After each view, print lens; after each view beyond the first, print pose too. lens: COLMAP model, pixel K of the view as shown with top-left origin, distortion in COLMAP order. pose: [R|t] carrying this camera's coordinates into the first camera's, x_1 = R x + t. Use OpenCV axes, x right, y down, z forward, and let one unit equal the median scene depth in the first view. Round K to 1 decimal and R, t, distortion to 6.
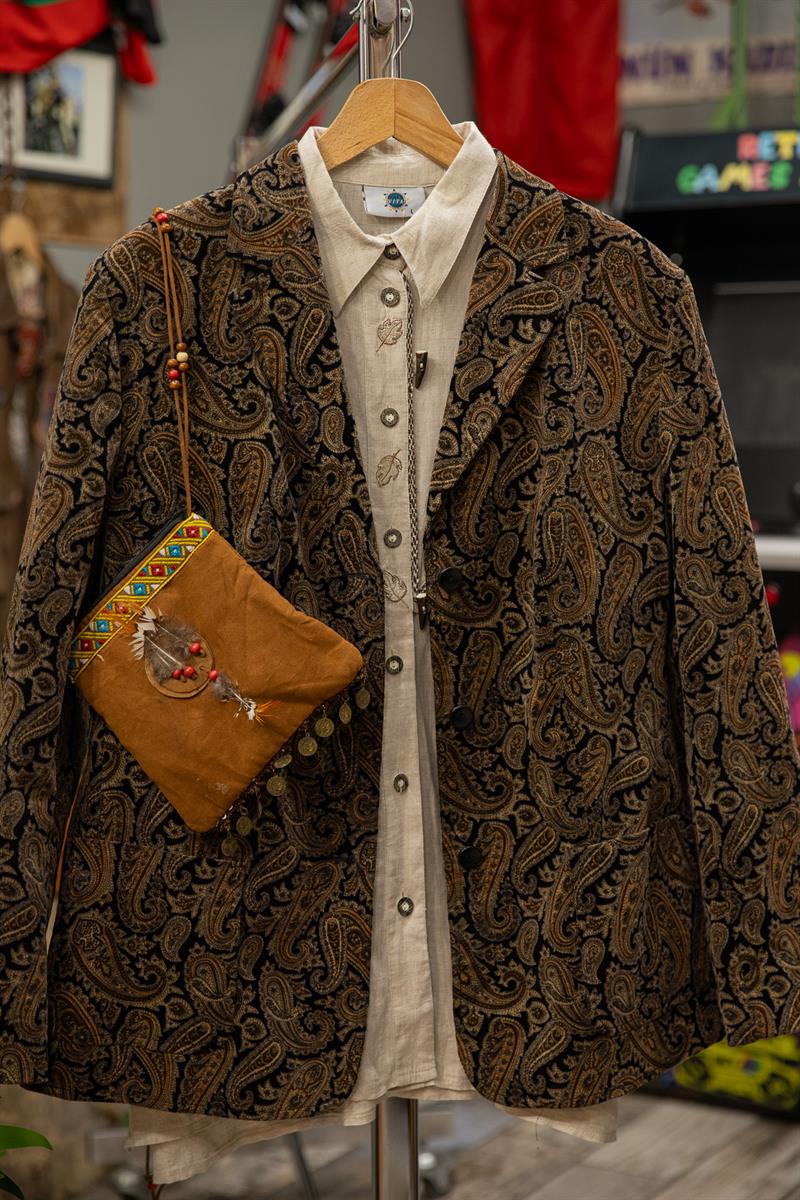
lens RADIAL K [[1994.9, 0, 400.0], [0, 1994.9, 600.0], [0, 0, 1]] dist [0.013867, -0.192834]
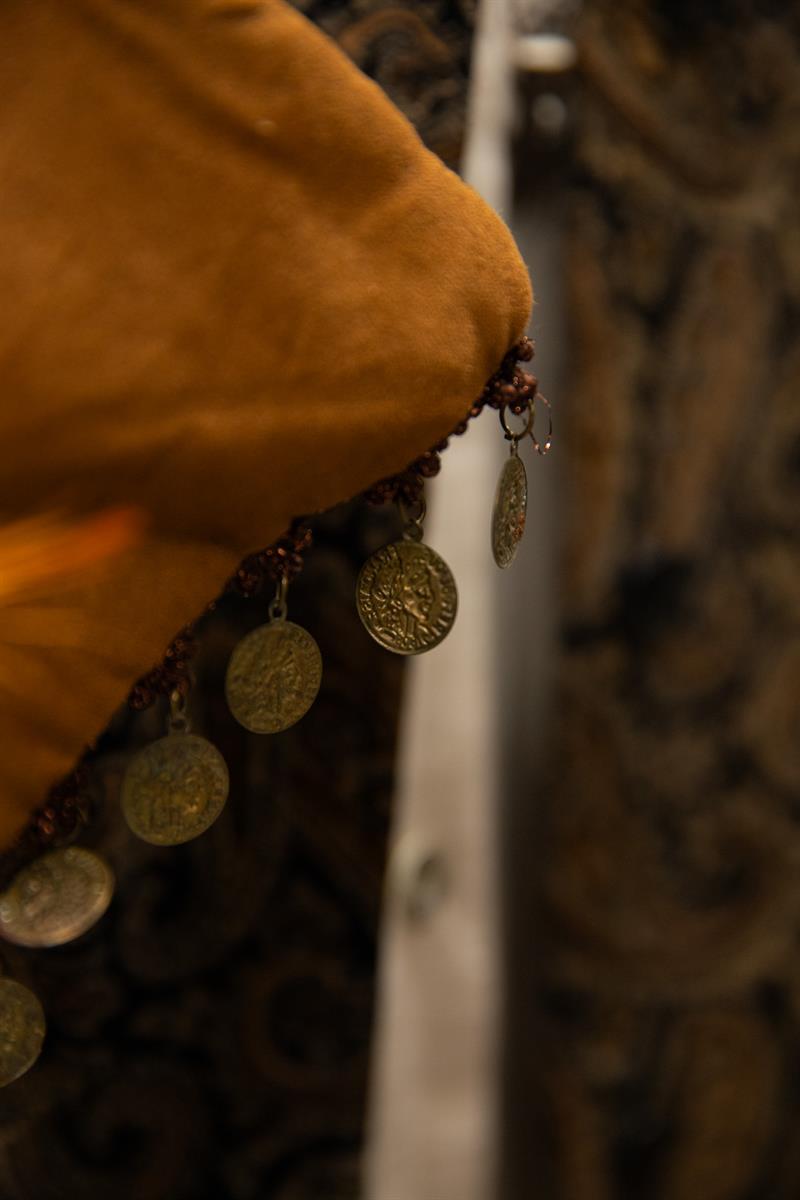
lens RADIAL K [[1994.9, 0, 400.0], [0, 1994.9, 600.0], [0, 0, 1]] dist [0.013867, -0.192834]
pose [[0.930931, -0.003698, 0.365176, -0.089290], [-0.026943, 0.996528, 0.078777, 0.043004], [-0.364199, -0.083175, 0.927599, 0.828890]]
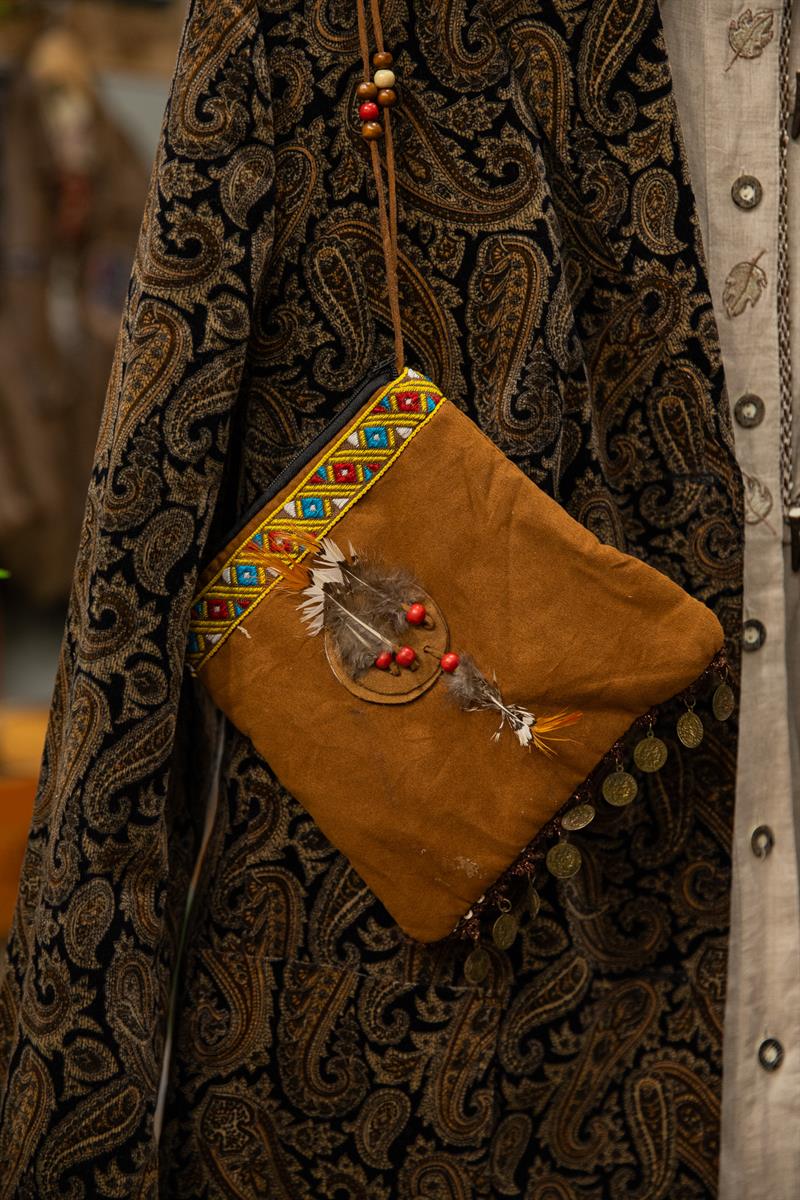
lens RADIAL K [[2309.3, 0, 400.3], [0, 2309.3, 632.5], [0, 0, 1]] dist [0.032762, 0.145226]
pose [[0.998851, -0.010043, -0.046855, -0.075890], [0.012431, 0.998624, 0.050955, -0.003128], [0.046279, -0.051479, 0.997601, 0.358440]]
